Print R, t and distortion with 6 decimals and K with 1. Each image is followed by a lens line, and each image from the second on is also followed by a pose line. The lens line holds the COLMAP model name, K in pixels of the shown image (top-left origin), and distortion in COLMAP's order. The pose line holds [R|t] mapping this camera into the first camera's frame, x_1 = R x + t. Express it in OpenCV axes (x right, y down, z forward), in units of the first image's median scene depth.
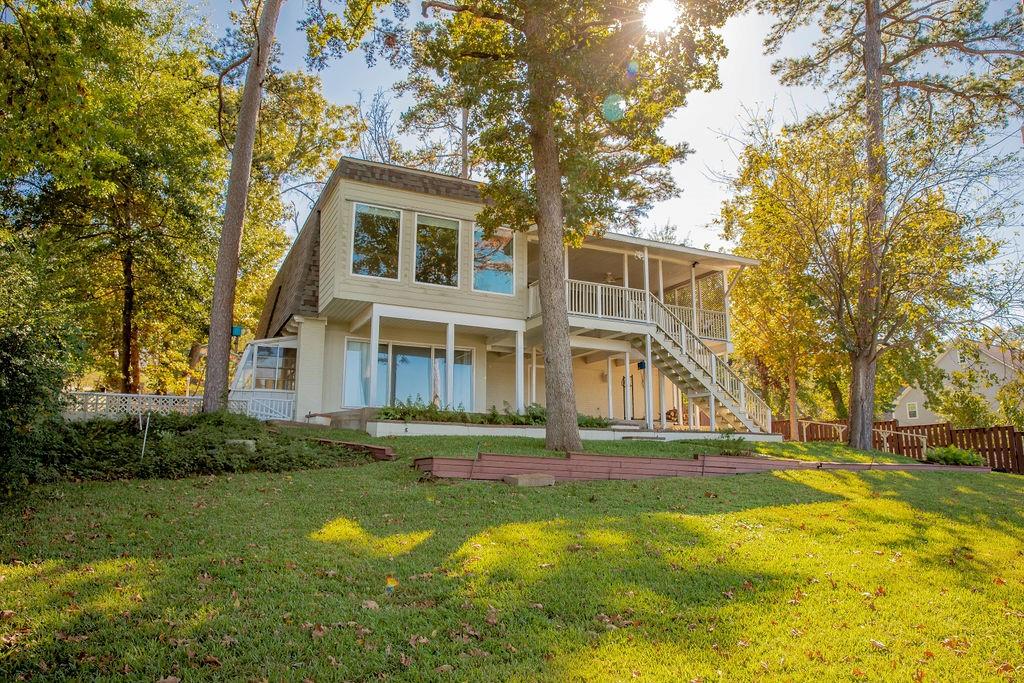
lens RADIAL K [[700.8, 0, 512.0], [0, 700.8, 341.5], [0, 0, 1]] dist [-0.109448, 0.084473]
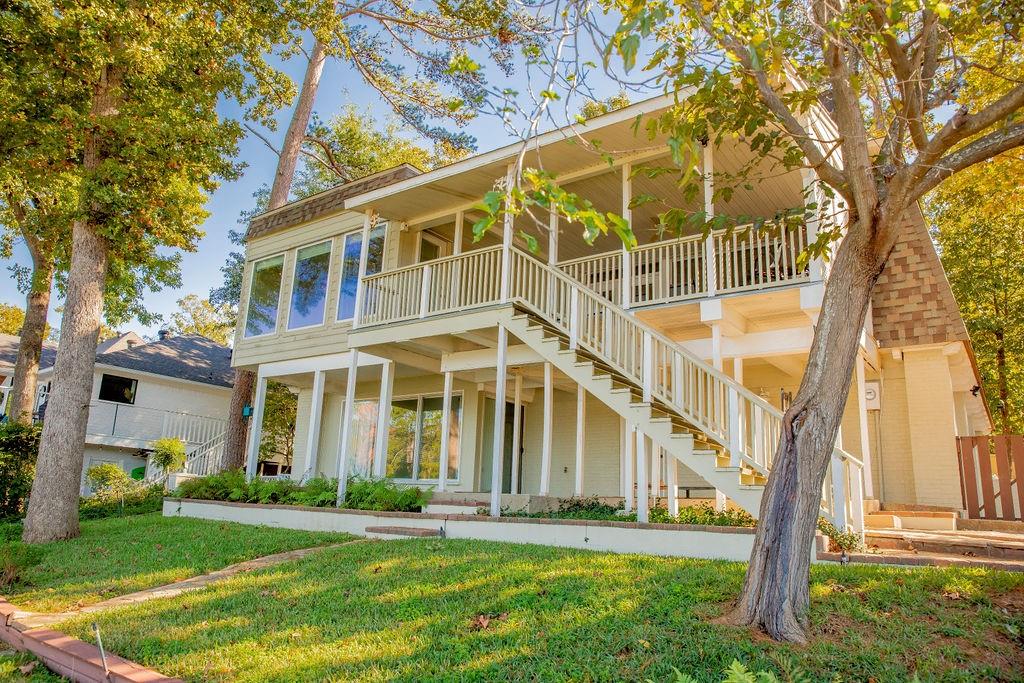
lens RADIAL K [[700.8, 0, 512.0], [0, 700.8, 341.5], [0, 0, 1]] dist [-0.109448, 0.084473]
pose [[0.441302, -0.187258, -0.877603, 0.641882], [0.123382, 0.981358, -0.147354, 0.076851], [0.888836, -0.043253, 0.456179, 0.770910]]
